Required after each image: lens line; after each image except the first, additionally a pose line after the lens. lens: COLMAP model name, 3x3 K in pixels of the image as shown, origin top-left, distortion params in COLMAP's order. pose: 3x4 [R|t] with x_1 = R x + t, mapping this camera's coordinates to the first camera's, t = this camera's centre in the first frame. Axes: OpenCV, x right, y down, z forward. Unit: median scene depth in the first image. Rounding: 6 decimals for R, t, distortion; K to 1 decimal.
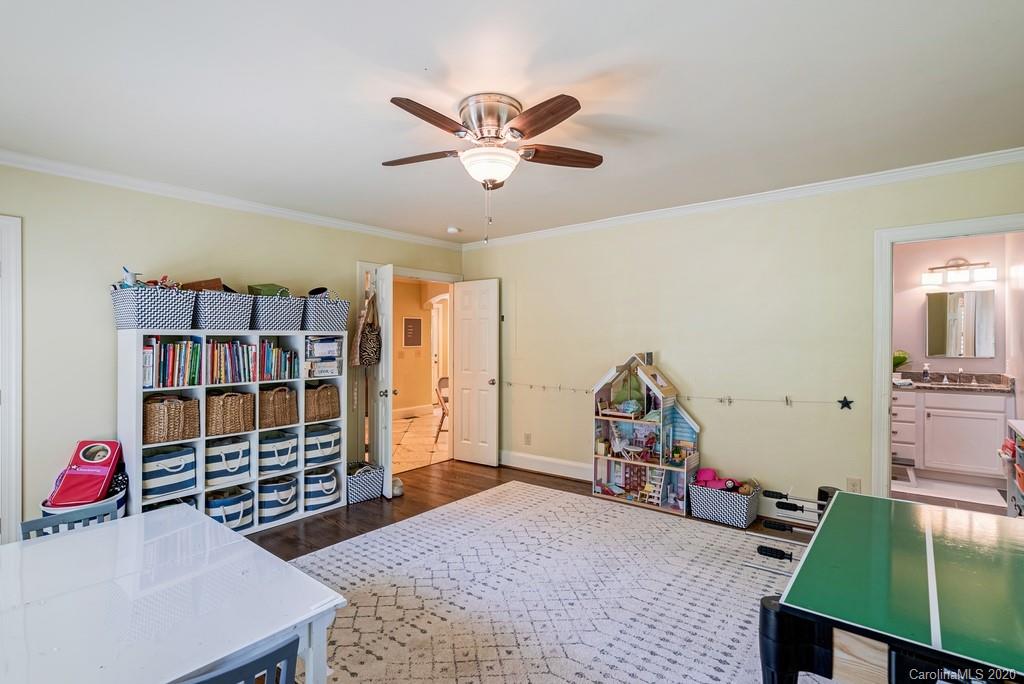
lens RADIAL K [[469.5, 0, 515.6], [0, 469.5, 341.4], [0, 0, 1]] dist [-0.001972, 0.000021]
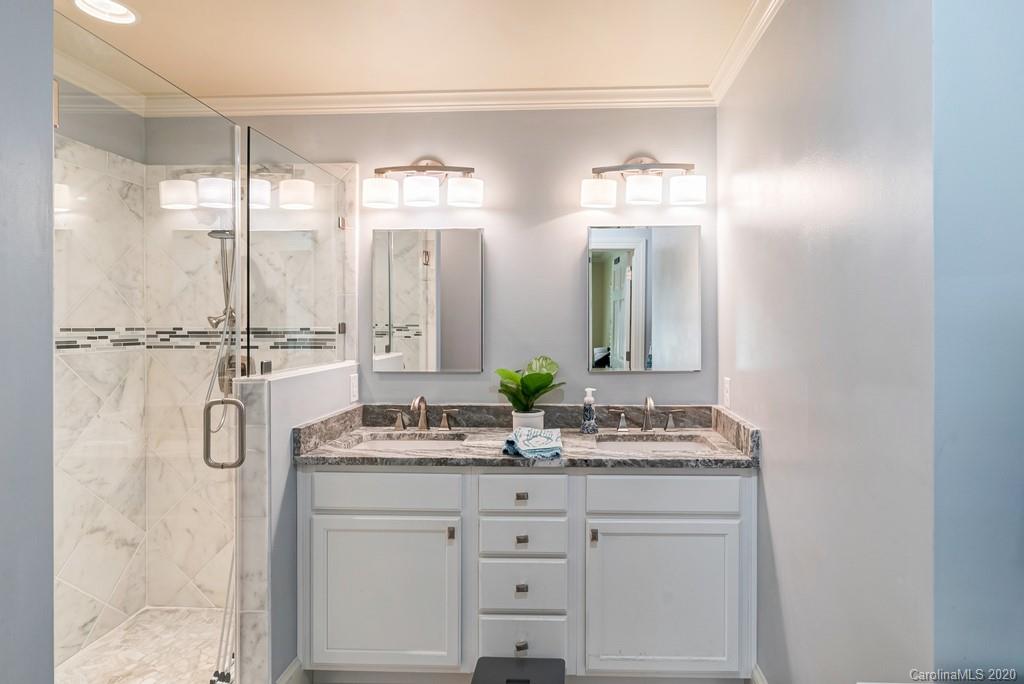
lens RADIAL K [[469.5, 0, 510.4], [0, 469.5, 333.4], [0, 0, 1]] dist [-0.001972, 0.000021]
pose [[0.849069, -0.007416, 0.528229, 0.608252], [0.003160, 0.999955, 0.008960, -0.007132], [-0.528272, -0.005938, 0.849055, 0.696591]]
